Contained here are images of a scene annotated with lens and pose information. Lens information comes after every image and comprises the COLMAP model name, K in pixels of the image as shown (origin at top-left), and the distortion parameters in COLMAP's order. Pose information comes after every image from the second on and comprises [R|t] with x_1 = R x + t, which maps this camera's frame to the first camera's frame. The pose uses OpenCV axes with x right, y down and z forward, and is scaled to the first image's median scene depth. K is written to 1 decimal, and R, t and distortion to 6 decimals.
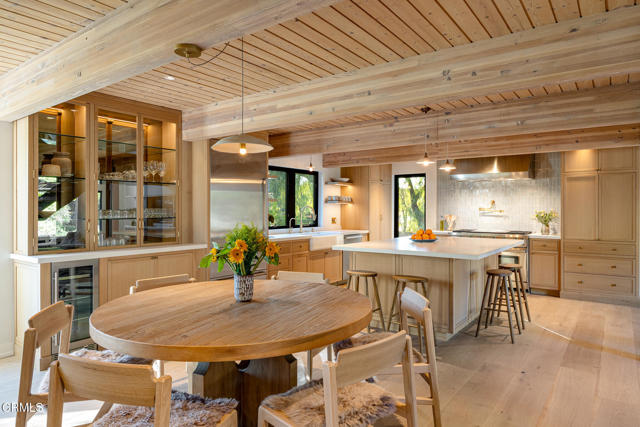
lens RADIAL K [[408.5, 0, 320.0], [0, 408.5, 213.5], [0, 0, 1]] dist [0.003315, 0.000762]
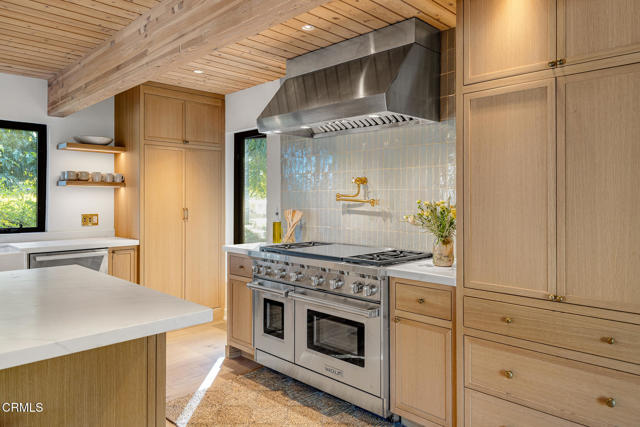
lens RADIAL K [[443.6, 0, 323.5], [0, 443.6, 197.0], [0, 0, 1]] dist [0.003128, 0.000099]
pose [[0.990220, -0.000447, -0.139514, 0.485652], [-0.001590, 0.999894, -0.014486, -0.003971], [0.139505, 0.014566, 0.990114, 0.572409]]
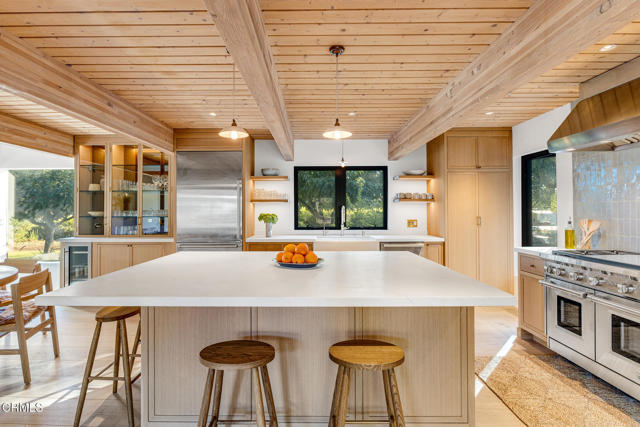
lens RADIAL K [[301.6, 0, 306.5], [0, 301.6, 207.6], [0, 0, 1]] dist [-0.009431, -0.000566]
pose [[0.580502, -0.009754, -0.814200, 0.479792], [-0.004670, 0.999872, -0.015307, -0.004038], [0.814245, 0.012688, 0.580383, 0.567310]]
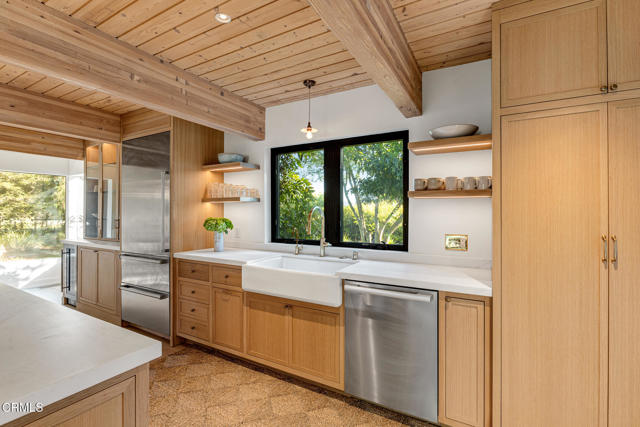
lens RADIAL K [[292.0, 0, 320.0], [0, 292.0, 213.5], [0, 0, 1]] dist [-0.018937, -0.000225]
pose [[0.123773, 0.005091, -0.992297, 0.351136], [-0.011882, 0.999923, 0.003648, -0.010726], [0.992239, 0.011339, 0.123824, 0.994990]]
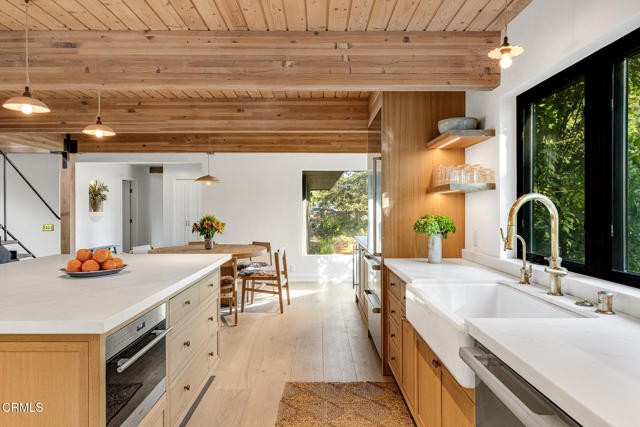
lens RADIAL K [[408.5, 0, 320.0], [0, 408.5, 213.5], [0, 0, 1]] dist [0.003315, 0.000762]
pose [[-0.798369, 0.008076, -0.602114, 0.248161], [-0.004534, 0.999801, 0.019423, -0.010244], [0.602152, 0.018237, -0.798174, 1.175354]]
